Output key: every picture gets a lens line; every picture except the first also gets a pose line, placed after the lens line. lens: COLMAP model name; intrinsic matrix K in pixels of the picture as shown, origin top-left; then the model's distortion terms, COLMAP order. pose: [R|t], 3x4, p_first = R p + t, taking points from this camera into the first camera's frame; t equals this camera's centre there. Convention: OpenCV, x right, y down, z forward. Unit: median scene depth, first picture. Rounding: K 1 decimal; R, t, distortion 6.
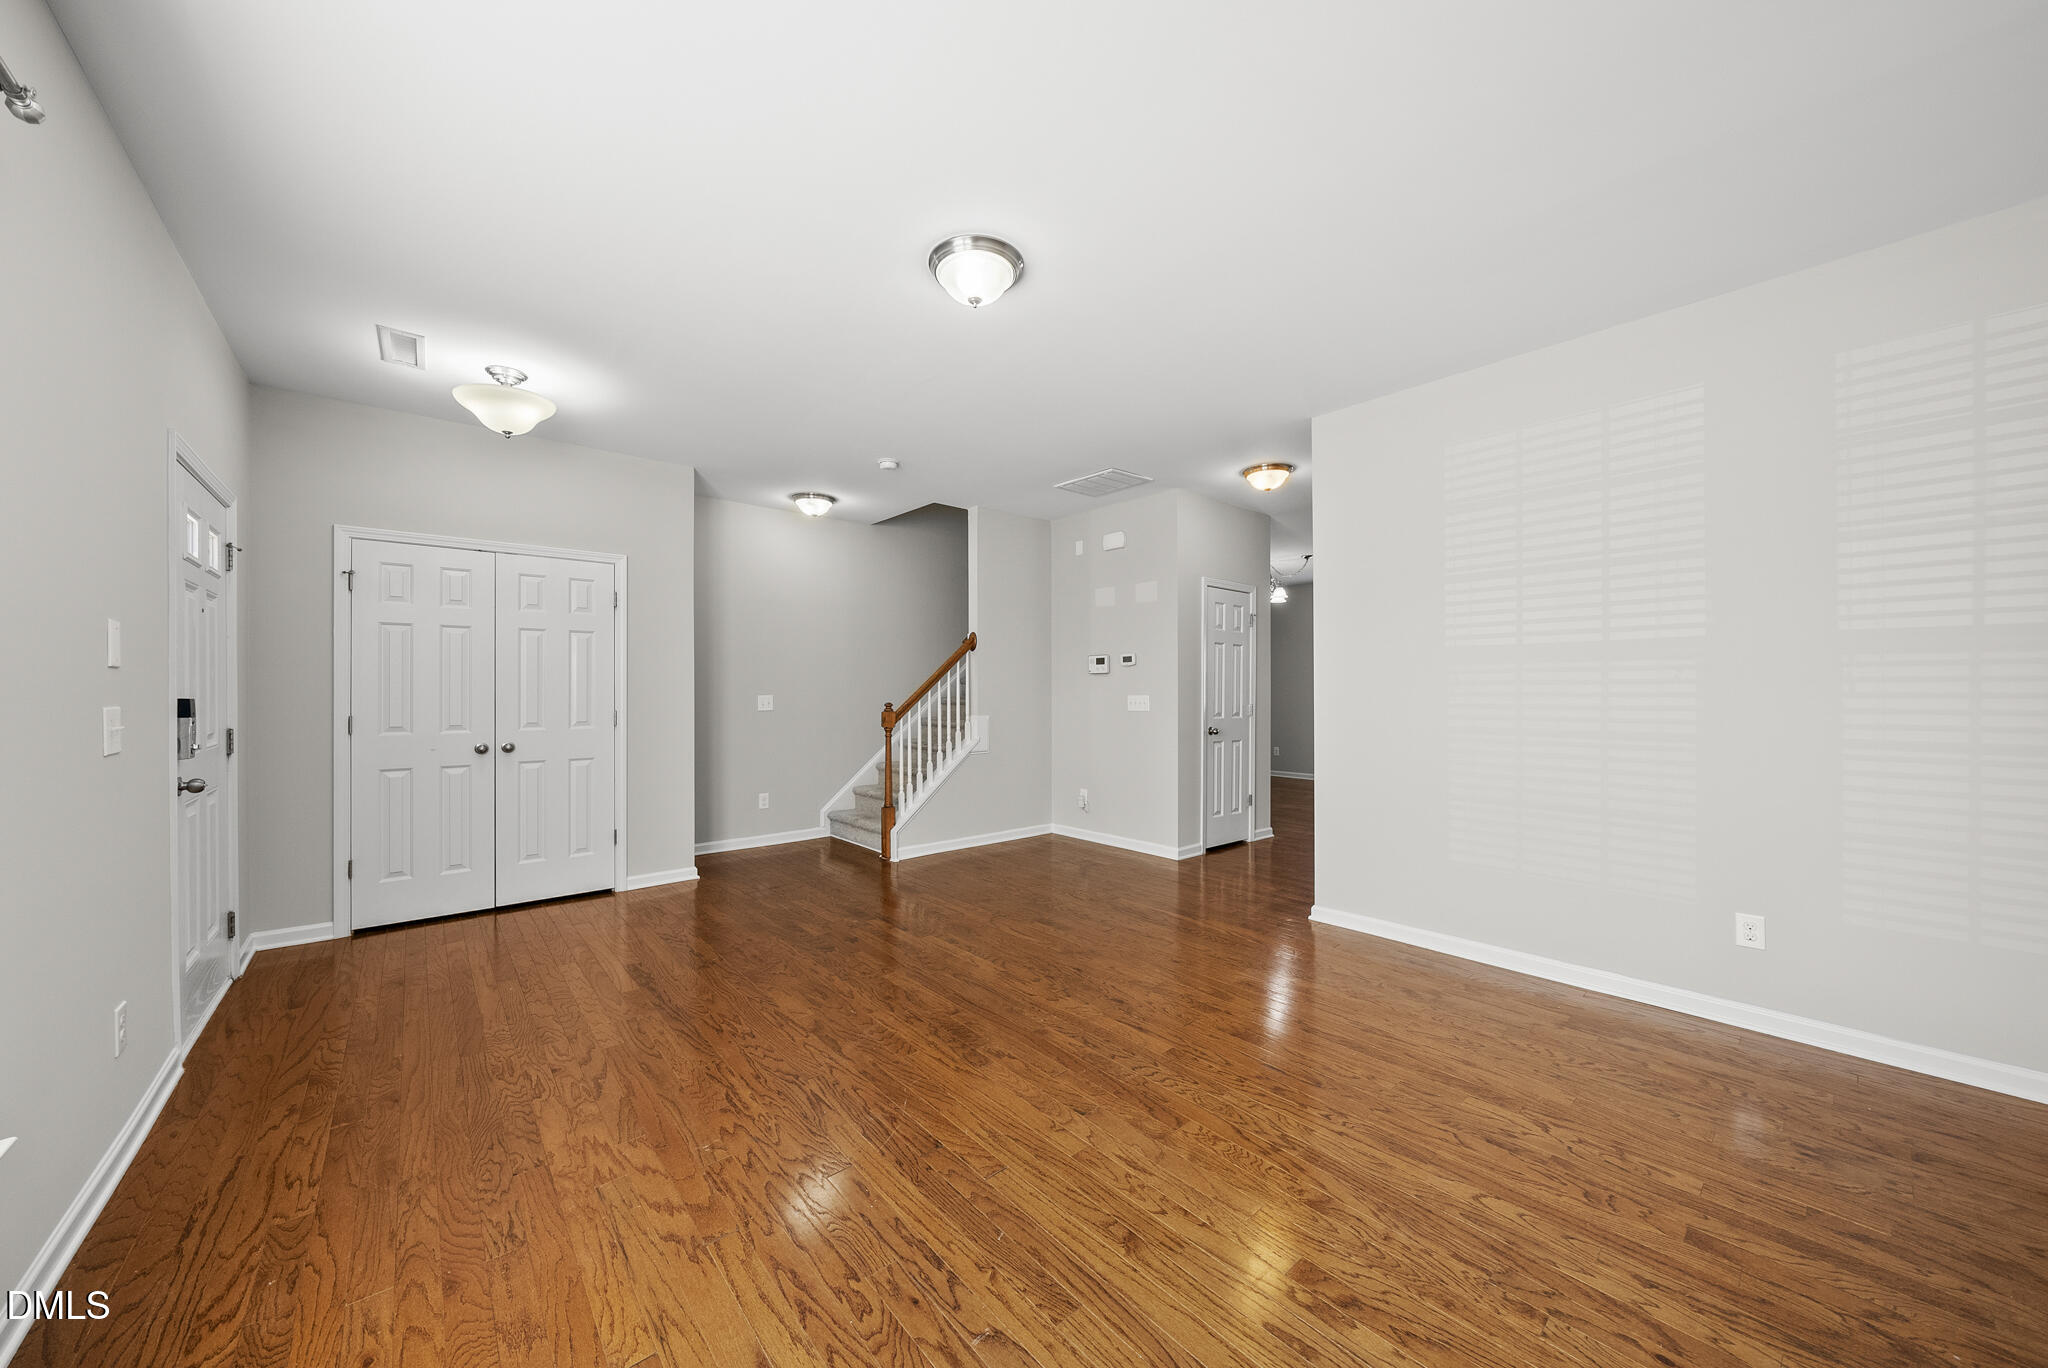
lens RADIAL K [[710.7, 0, 1015.9], [0, 710.7, 690.7], [0, 0, 1]] dist [-0.008907, 0.000463]
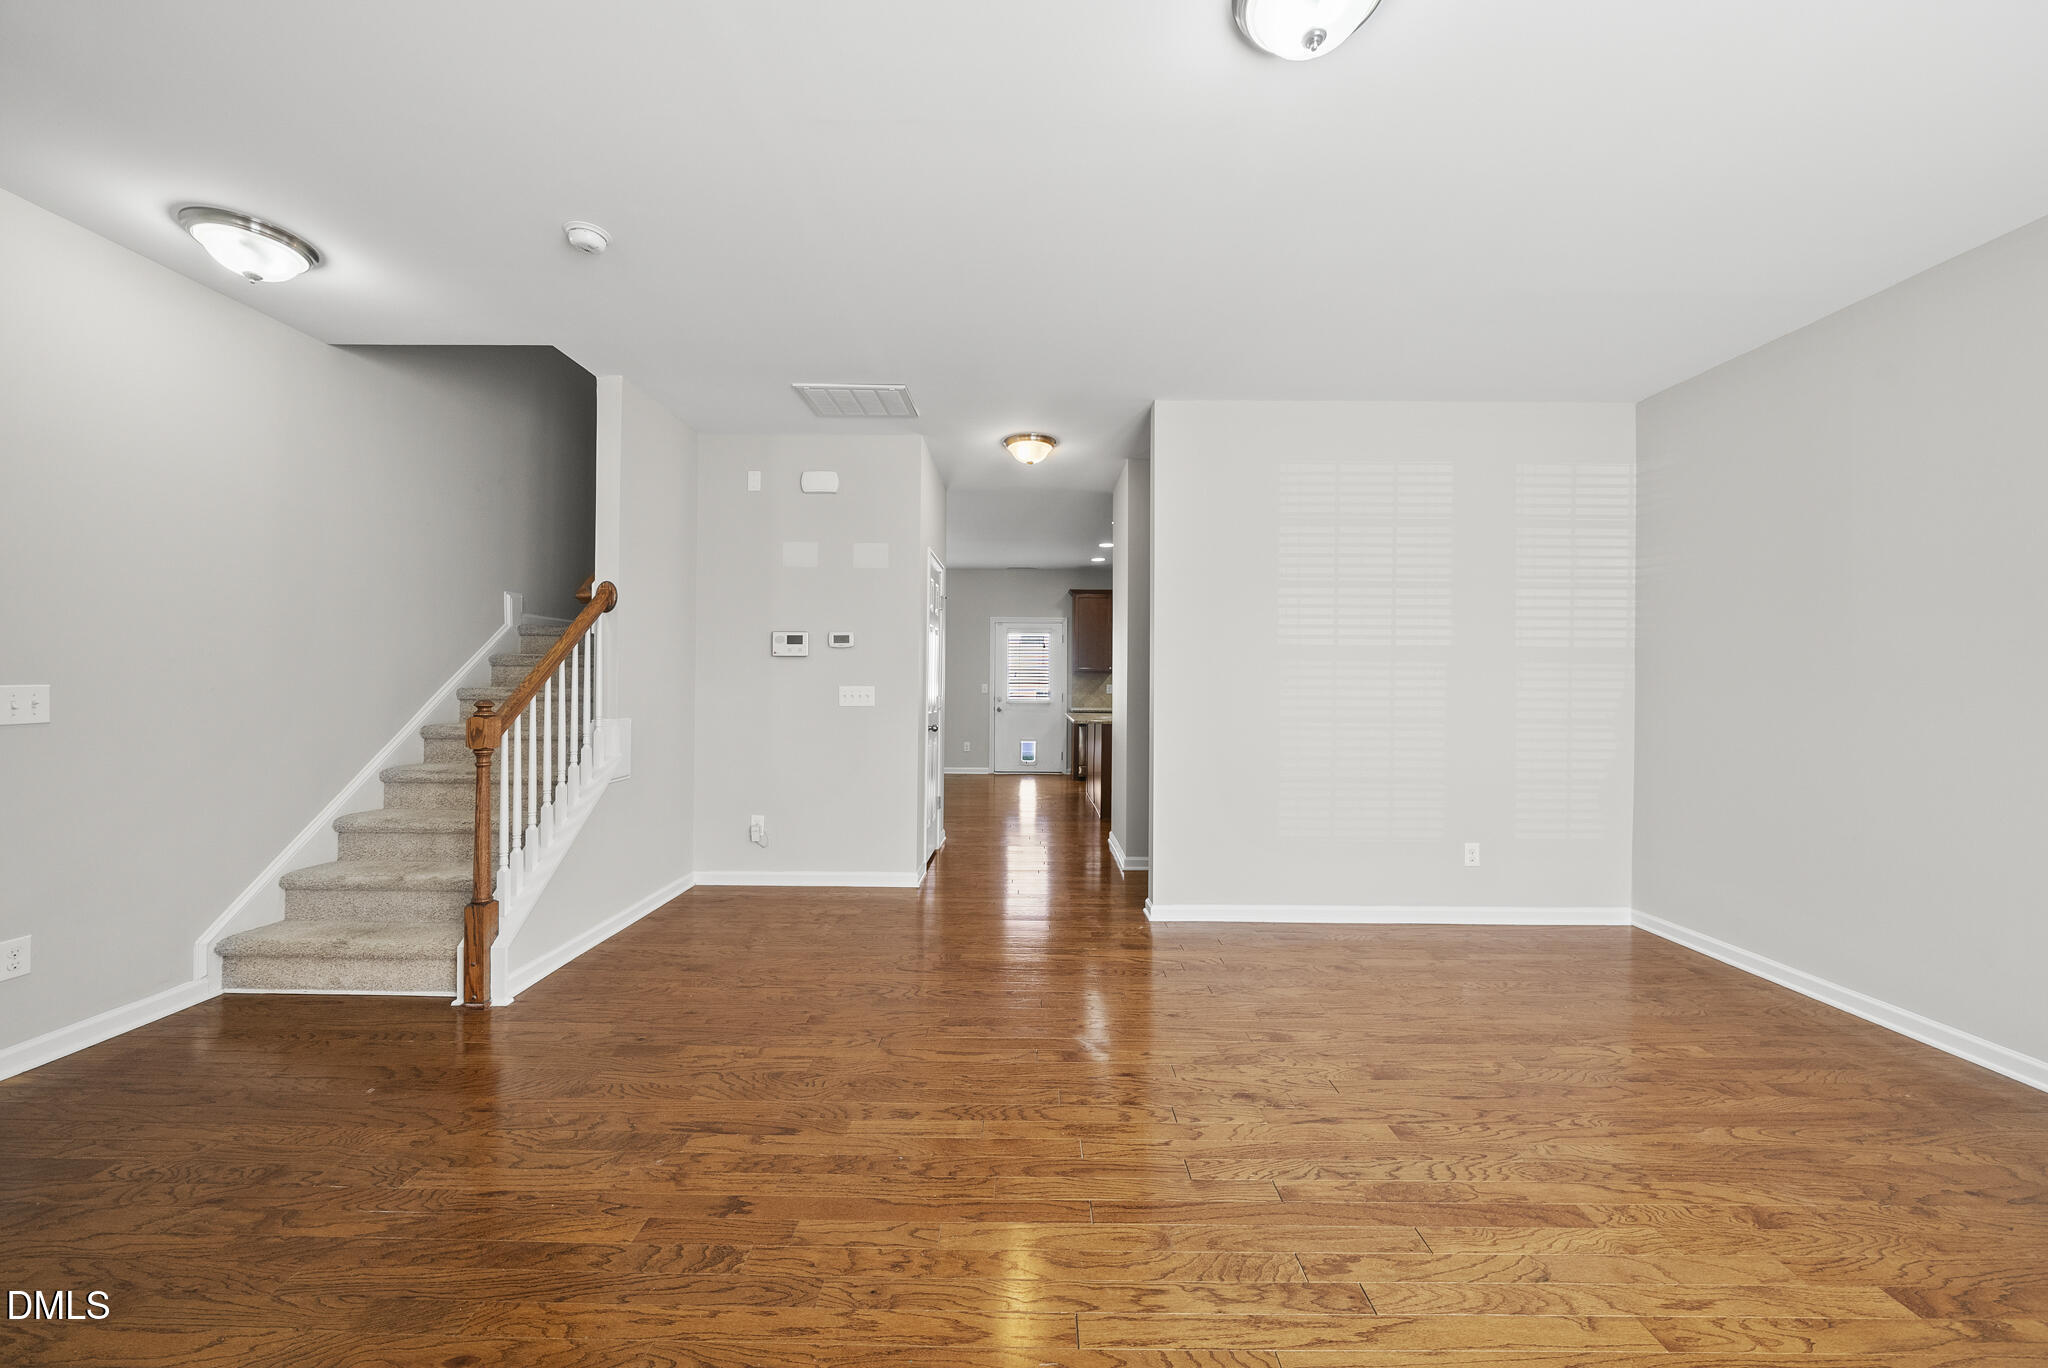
lens RADIAL K [[710.7, 0, 1024.1], [0, 710.7, 680.8], [0, 0, 1]] dist [-0.008907, 0.000463]
pose [[0.654940, 0.004882, 0.755665, -0.441134], [-0.008453, 0.999964, 0.000865, -0.002494], [-0.755634, -0.006955, 0.654957, 0.521409]]
